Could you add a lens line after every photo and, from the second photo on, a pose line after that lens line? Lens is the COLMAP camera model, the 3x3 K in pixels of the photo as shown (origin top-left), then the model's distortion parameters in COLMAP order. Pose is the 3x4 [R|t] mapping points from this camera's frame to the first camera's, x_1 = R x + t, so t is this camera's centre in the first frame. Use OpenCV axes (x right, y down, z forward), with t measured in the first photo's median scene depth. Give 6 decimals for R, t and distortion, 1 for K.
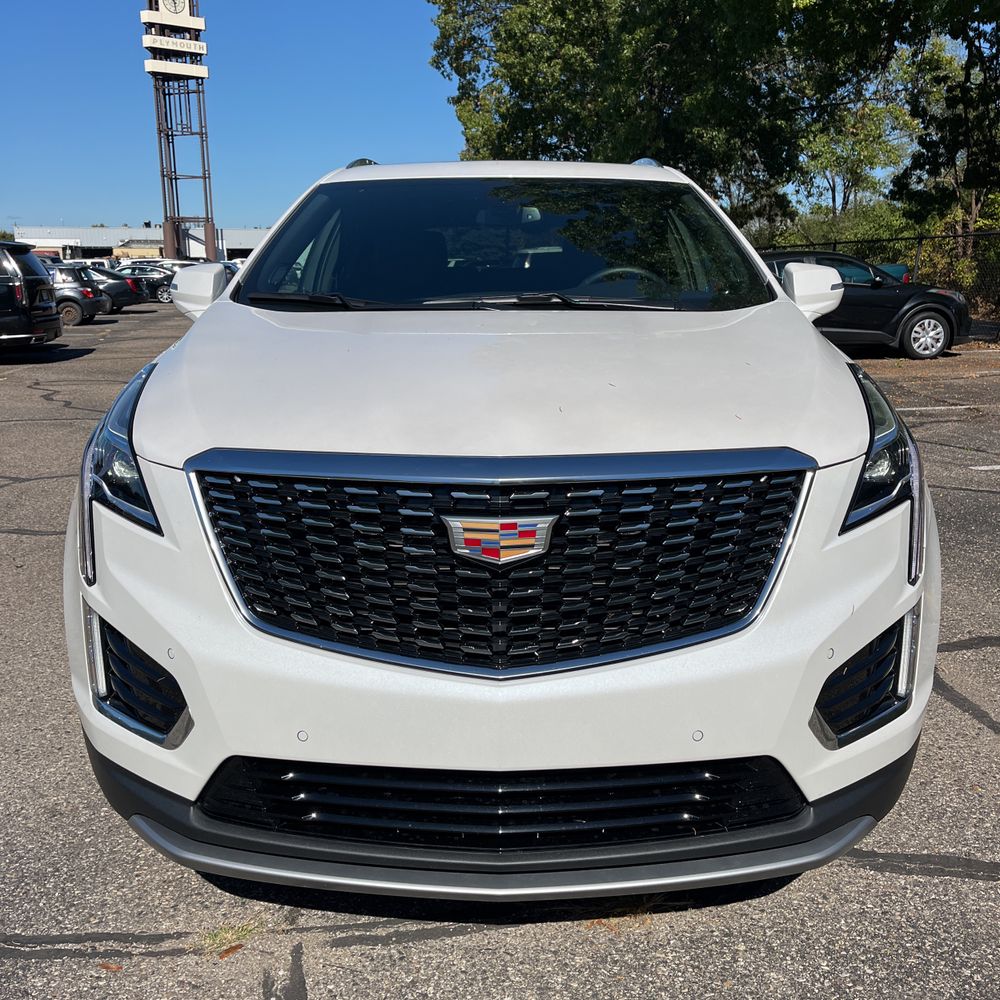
lens RADIAL K [[1014.4, 0, 504.3], [0, 1014.4, 503.8], [0, 0, 1]] dist [0.026265, 0.000000]
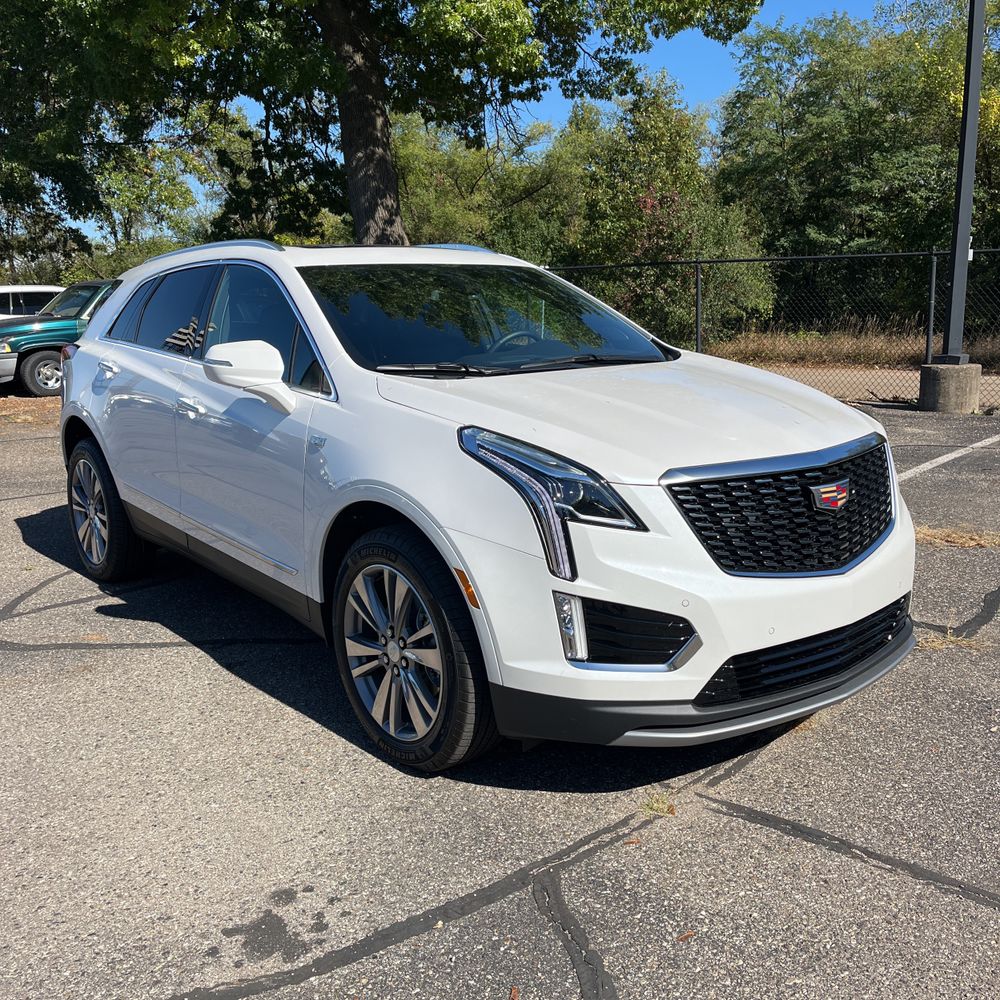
lens RADIAL K [[1014.4, 0, 510.0], [0, 1014.4, 501.0], [0, 0, 1]] dist [0.026265, 0.000000]
pose [[0.769607, -0.138875, 0.623233, -0.086844], [0.159006, 0.986996, 0.023583, -0.004877], [-0.618403, 0.080948, 0.781681, -0.002598]]
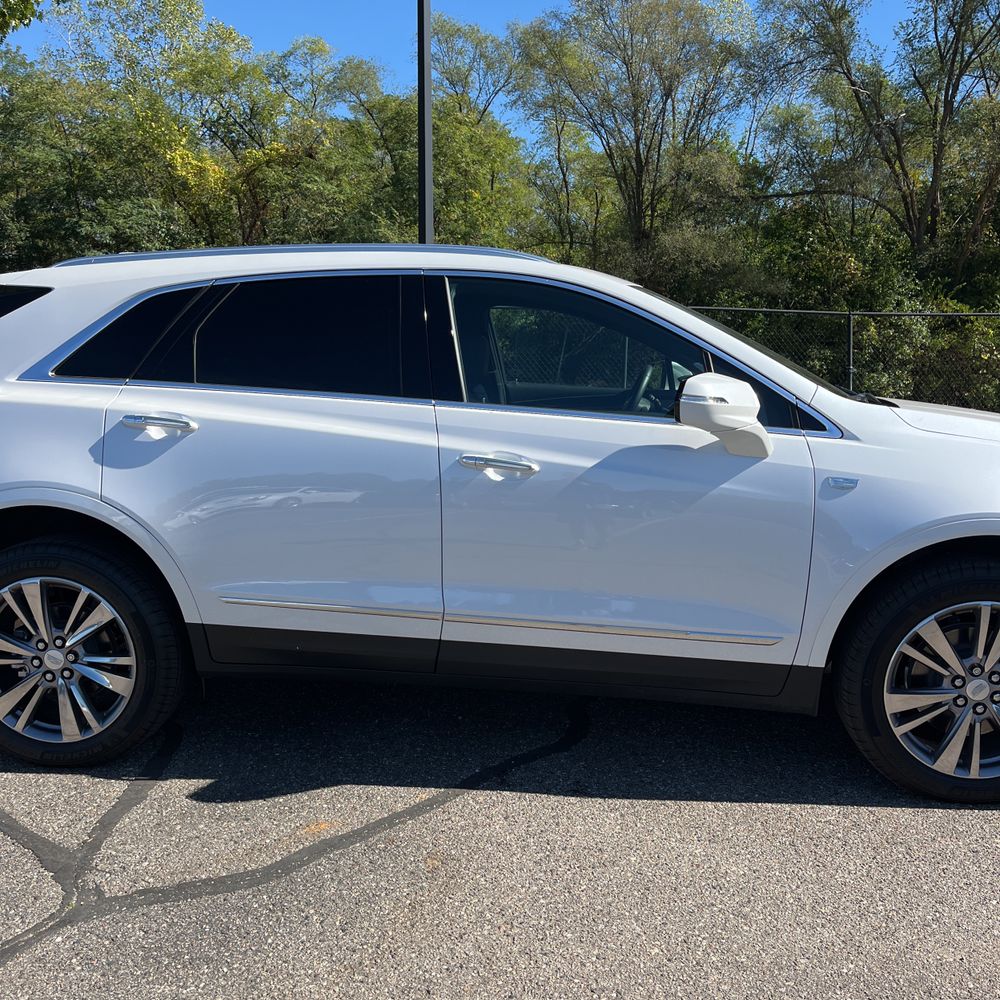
lens RADIAL K [[1014.4, 0, 504.7], [0, 1014.4, 517.6], [0, 0, 1]] dist [0.026265, 0.000000]
pose [[0.076711, -0.170753, 0.982323, -0.133526], [0.218617, 0.964132, 0.150518, -0.031130], [-0.972791, 0.203206, 0.111289, 0.119344]]
